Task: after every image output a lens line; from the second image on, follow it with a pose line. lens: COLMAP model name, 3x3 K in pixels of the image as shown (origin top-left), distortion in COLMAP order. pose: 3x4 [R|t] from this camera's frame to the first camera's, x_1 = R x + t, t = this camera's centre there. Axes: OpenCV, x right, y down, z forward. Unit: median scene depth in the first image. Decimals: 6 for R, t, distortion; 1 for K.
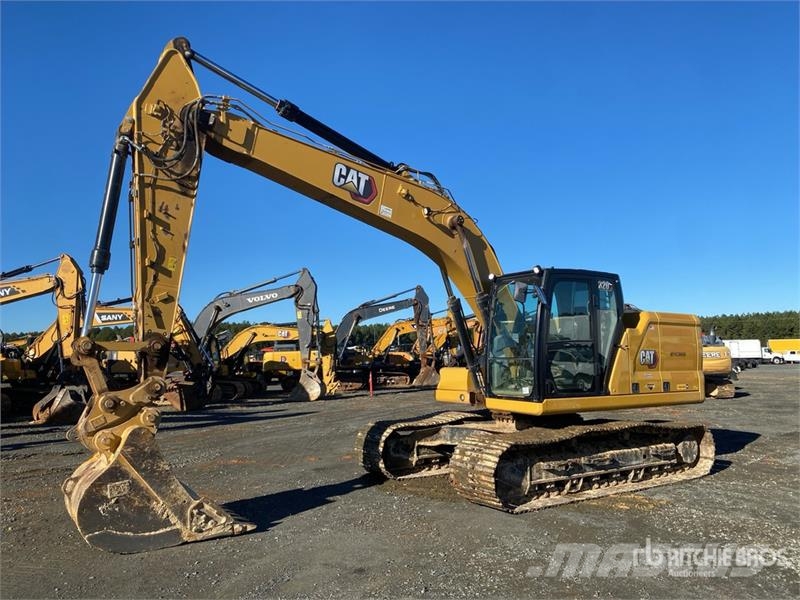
lens RADIAL K [[614.4, 0, 400.0], [0, 614.4, 300.0], [0, 0, 1]] dist [0.053266, -0.066312]
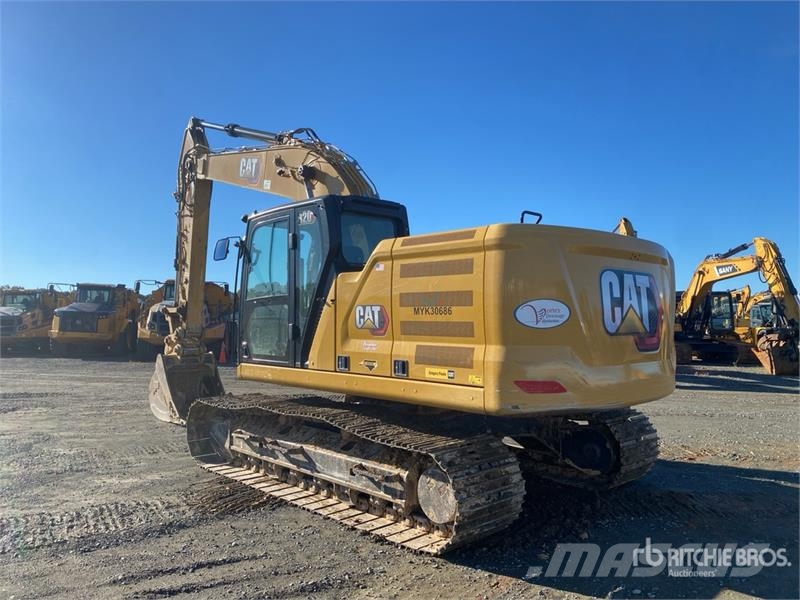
lens RADIAL K [[614.4, 0, 400.0], [0, 614.4, 300.0], [0, 0, 1]] dist [0.053266, -0.066312]
pose [[0.160339, -0.021009, -0.986838, 1.004527], [0.095051, 0.995456, -0.005749, 0.083388], [0.982475, -0.092878, 0.161607, 0.939314]]
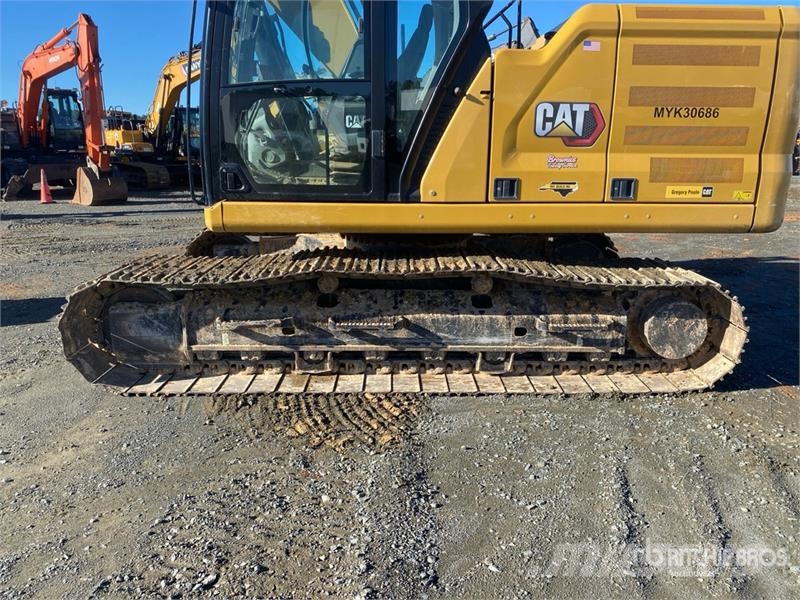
lens RADIAL K [[614.4, 0, 400.0], [0, 614.4, 300.0], [0, 0, 1]] dist [0.053266, -0.066312]
pose [[0.843640, 0.157597, -0.513259, 0.546430], [0.037423, 0.936366, 0.349025, 0.056599], [0.535603, -0.313659, 0.784058, 0.567753]]
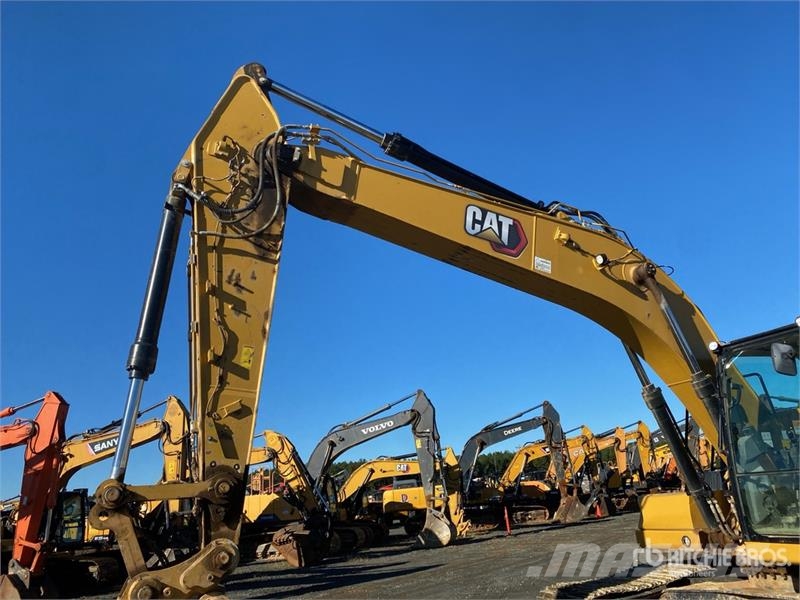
lens RADIAL K [[609.3, 0, 407.2], [0, 609.3, 285.0], [0, 0, 1]] dist [0.076870, -0.110289]
pose [[0.982163, -0.116539, -0.147565, -0.064709], [0.079539, 0.968601, -0.235555, 0.026119], [0.170383, 0.219617, 0.960593, 0.268194]]
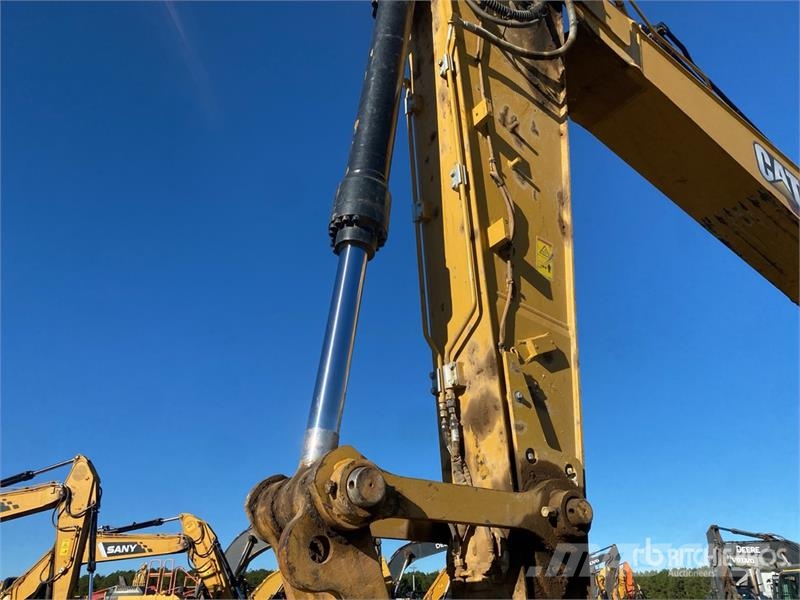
lens RADIAL K [[614.4, 0, 400.0], [0, 614.4, 300.0], [0, 0, 1]] dist [0.053266, -0.066312]
pose [[0.999980, -0.001490, -0.006130, -0.322278], [-0.000864, 0.930218, -0.367006, 0.061143], [0.006249, 0.367004, 0.930199, 0.504080]]
